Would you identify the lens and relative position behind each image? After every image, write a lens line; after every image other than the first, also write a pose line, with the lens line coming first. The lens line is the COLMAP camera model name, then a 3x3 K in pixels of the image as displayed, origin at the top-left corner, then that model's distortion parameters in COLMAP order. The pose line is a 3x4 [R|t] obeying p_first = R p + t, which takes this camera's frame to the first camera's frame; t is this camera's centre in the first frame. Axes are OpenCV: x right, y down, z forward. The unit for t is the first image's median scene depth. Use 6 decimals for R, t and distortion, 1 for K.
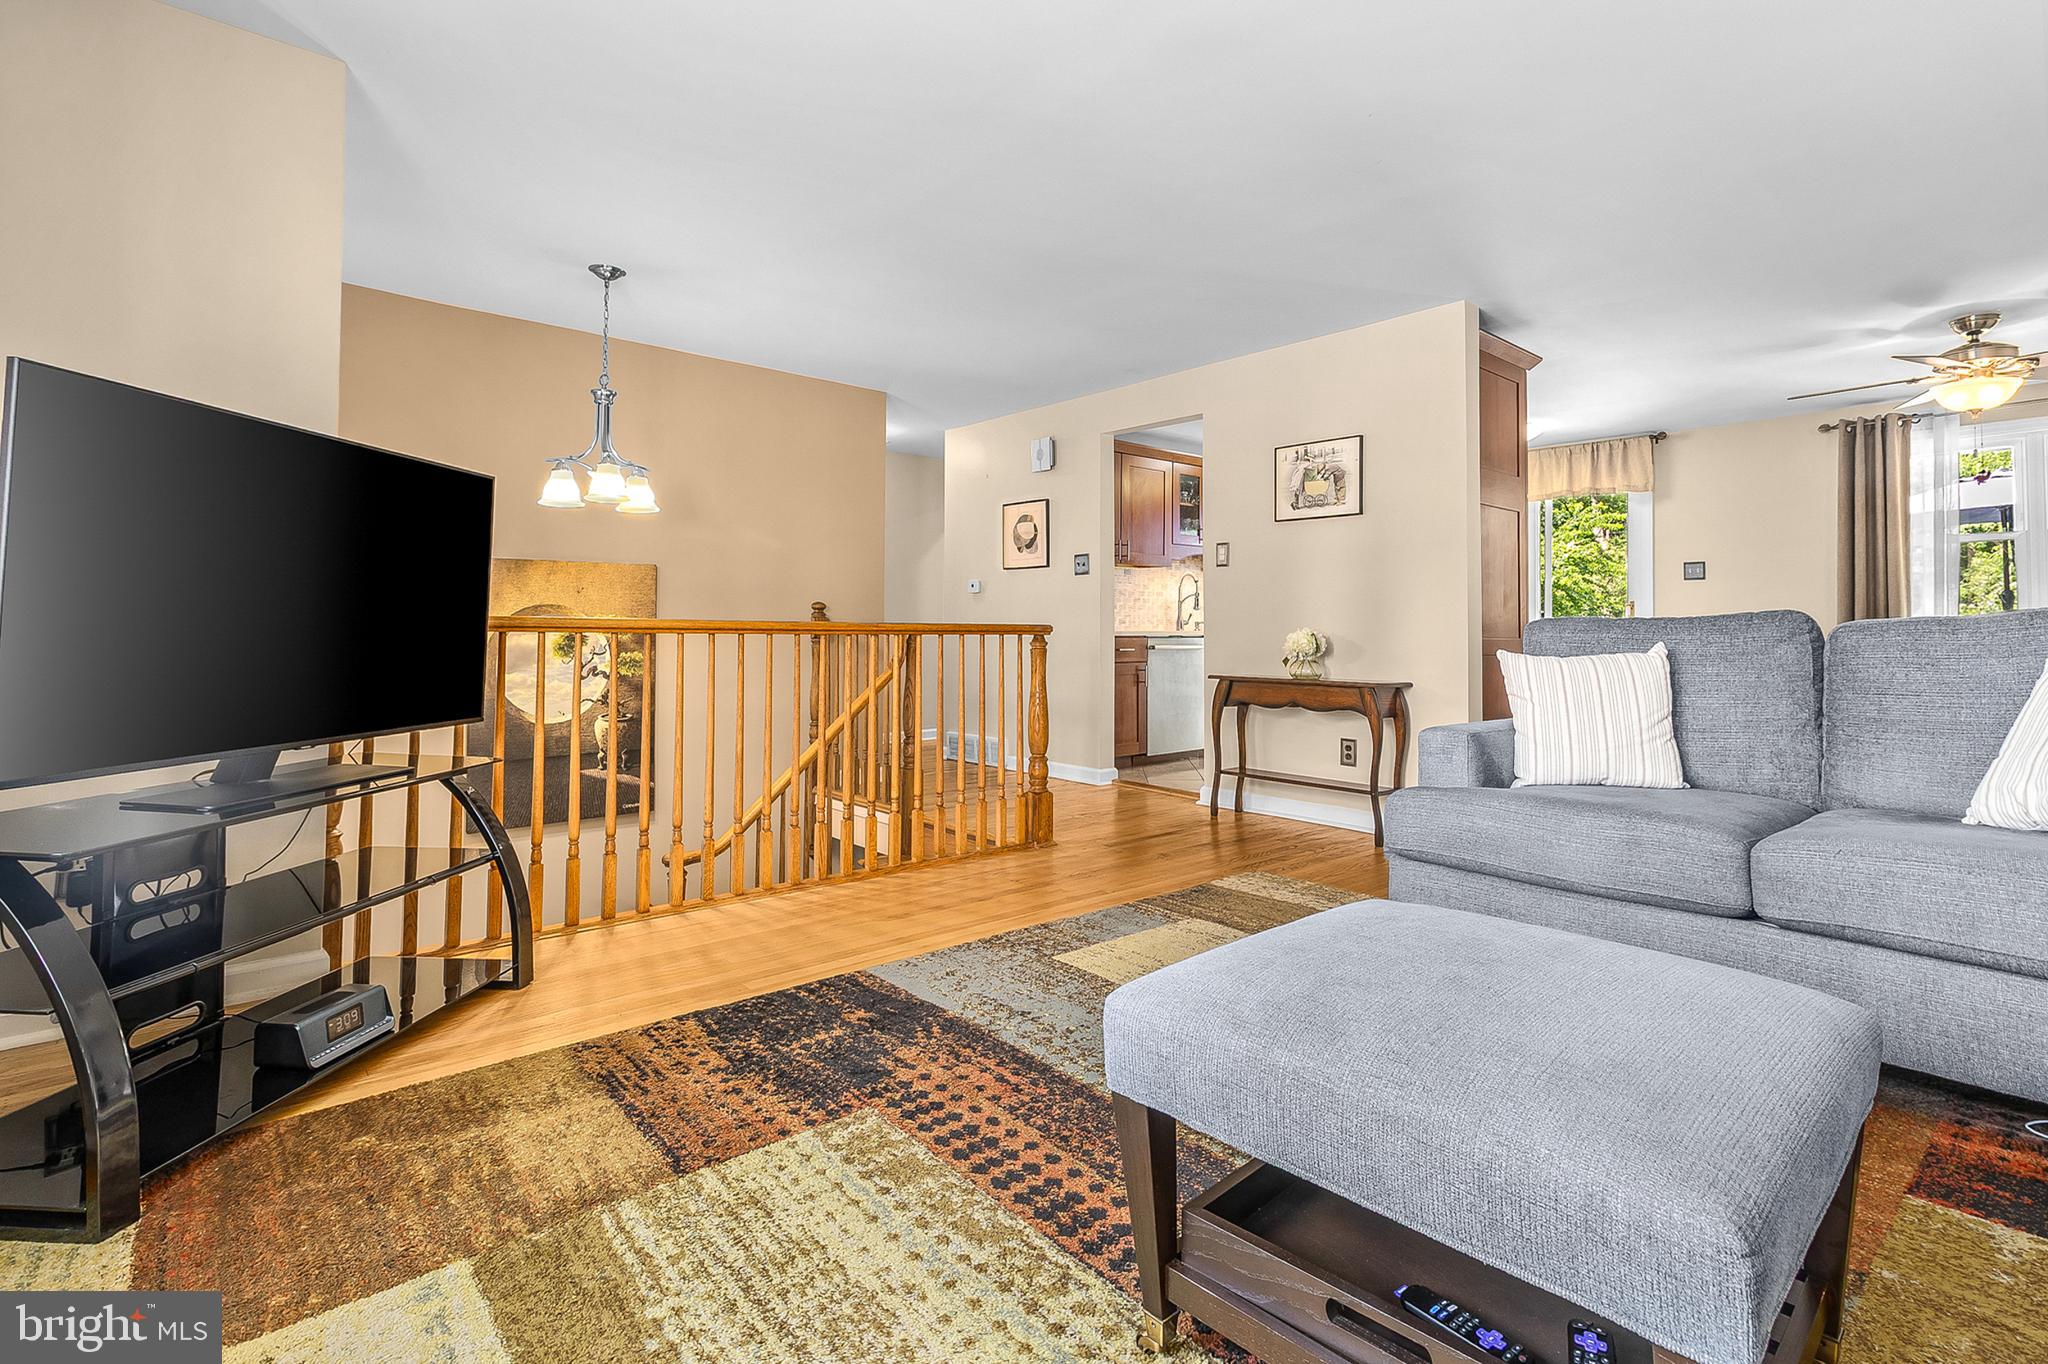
lens RADIAL K [[945.9, 0, 1041.2], [0, 945.9, 613.8], [0, 0, 1]] dist [0.005901, 0.000299]
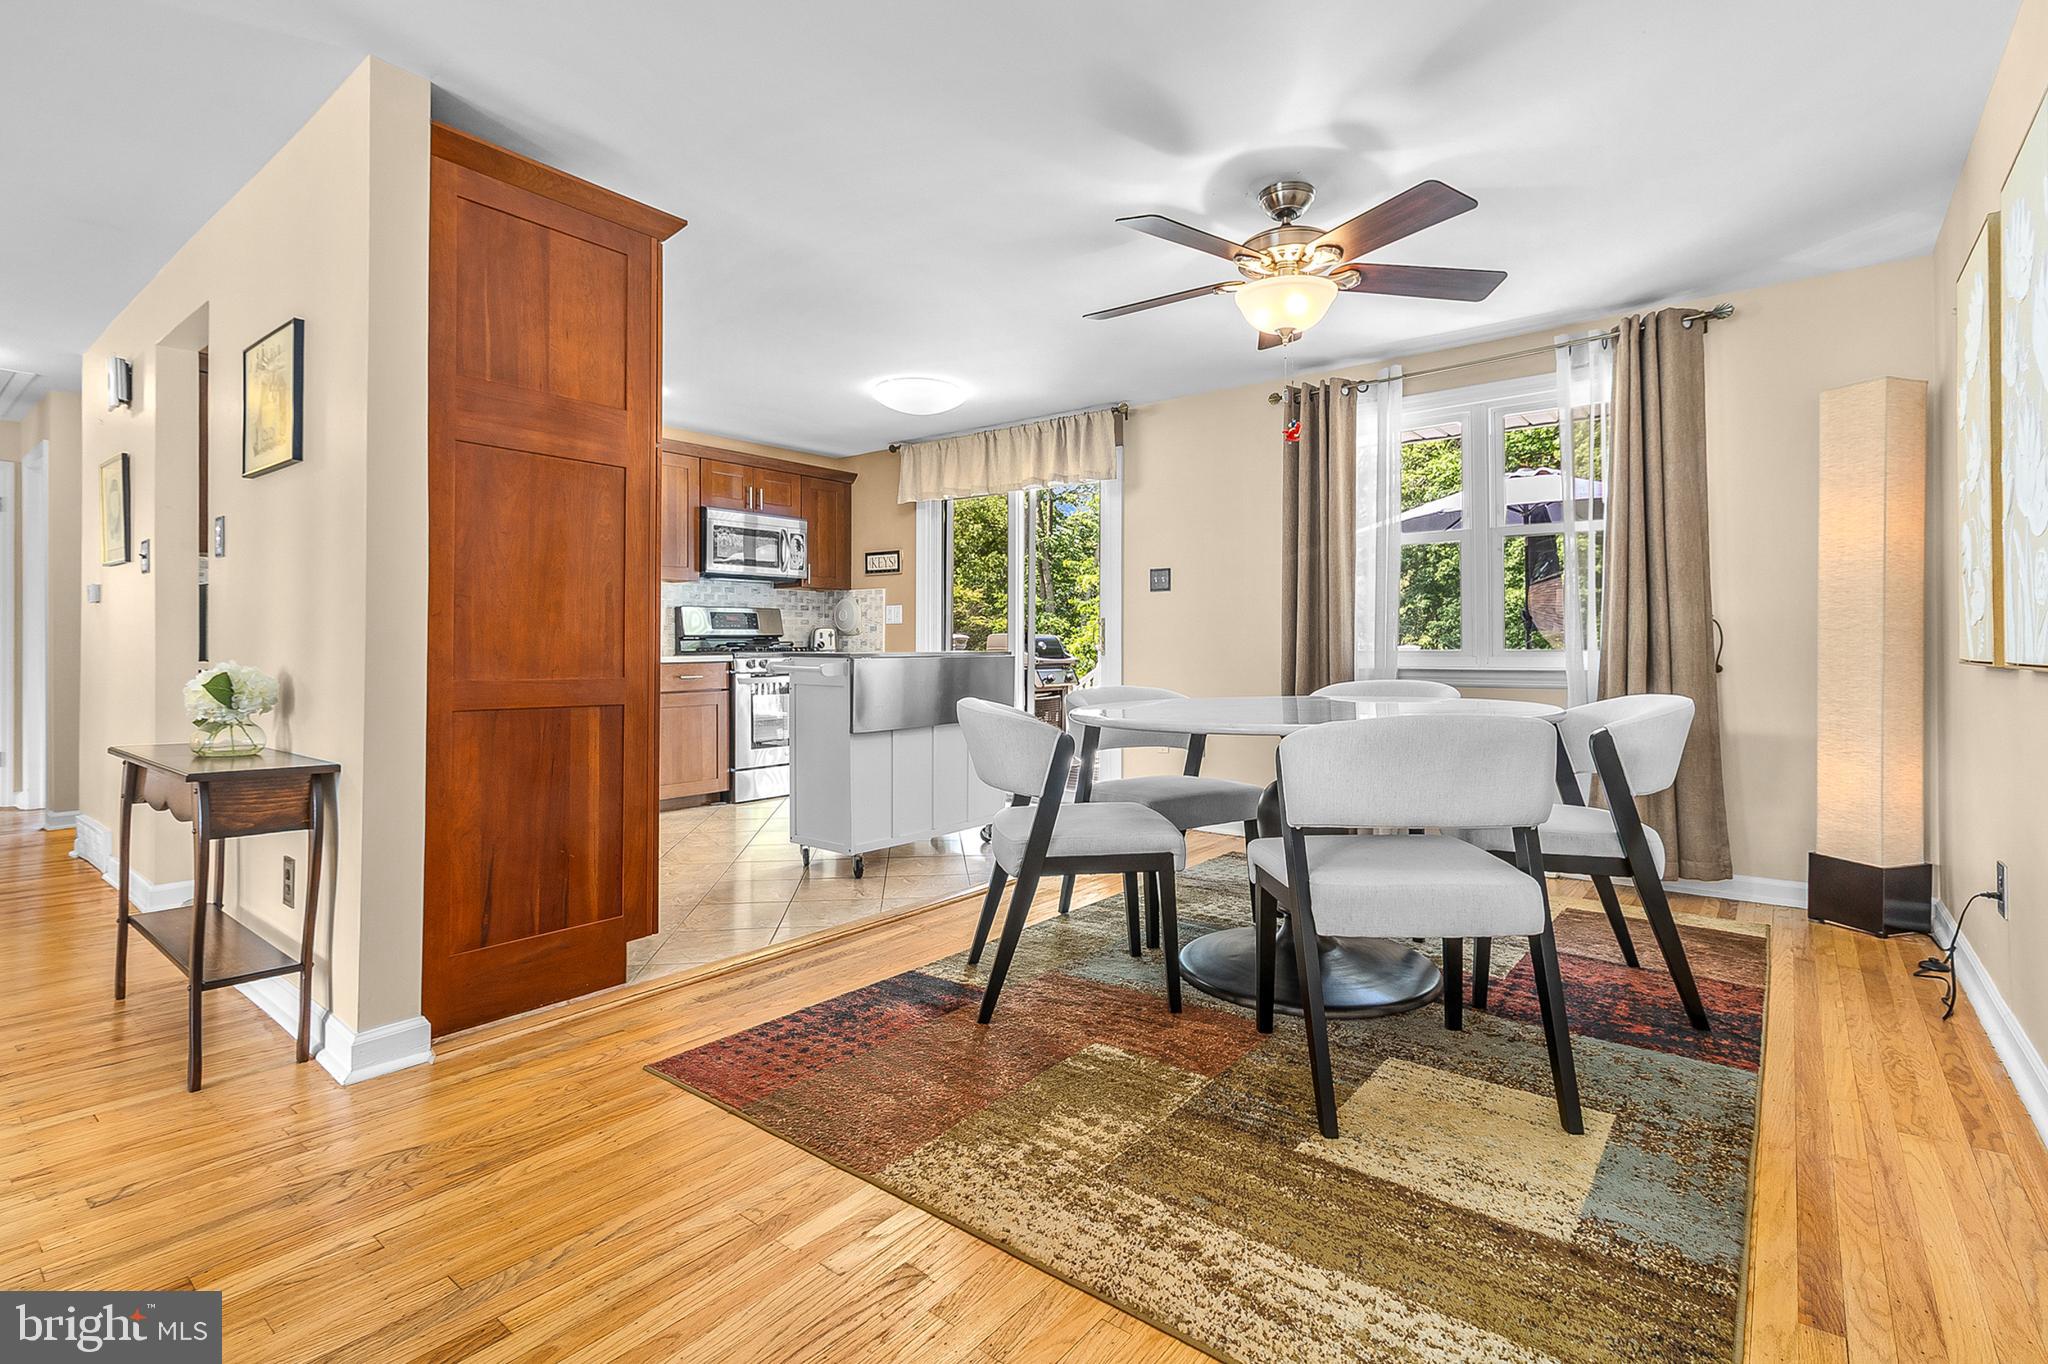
lens RADIAL K [[945.9, 0, 1028.4], [0, 945.9, 639.2], [0, 0, 1]] dist [0.005901, 0.000299]
pose [[0.983362, -0.000696, 0.181658, 0.638561], [-0.000727, 0.999970, 0.007768, -0.003016], [-0.181658, -0.007771, 0.983331, 0.353616]]
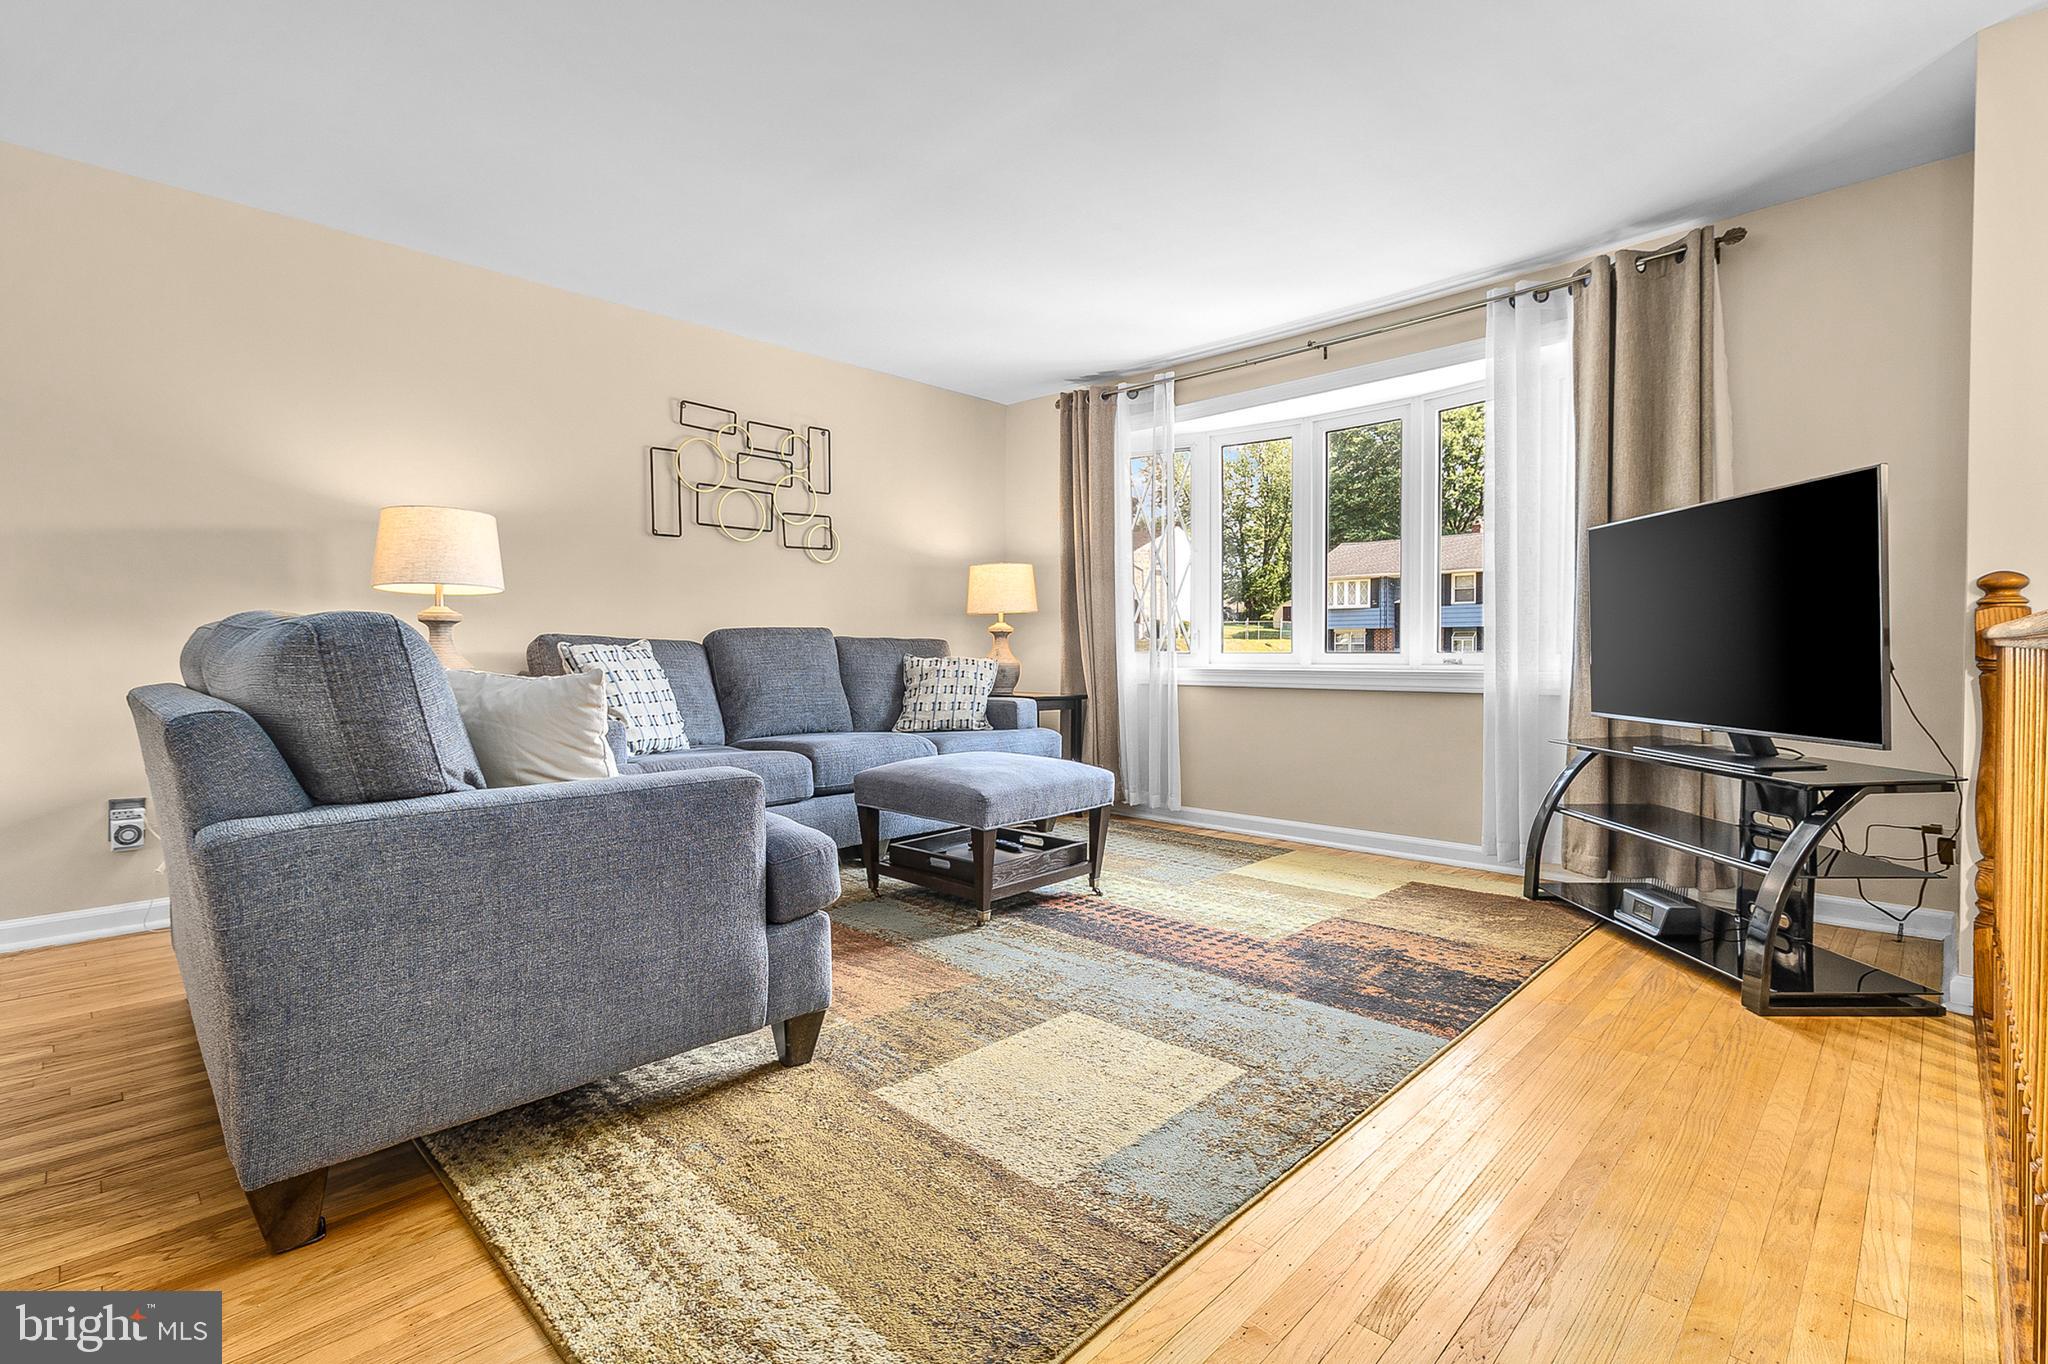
lens RADIAL K [[945.9, 0, 1042.4], [0, 945.9, 662.2], [0, 0, 1]] dist [0.005901, 0.000299]
pose [[-0.996174, -0.002636, -0.087354, 0.136743], [-0.002168, 0.999983, -0.005453, 0.021688], [0.087367, -0.005243, -0.996162, 0.984963]]
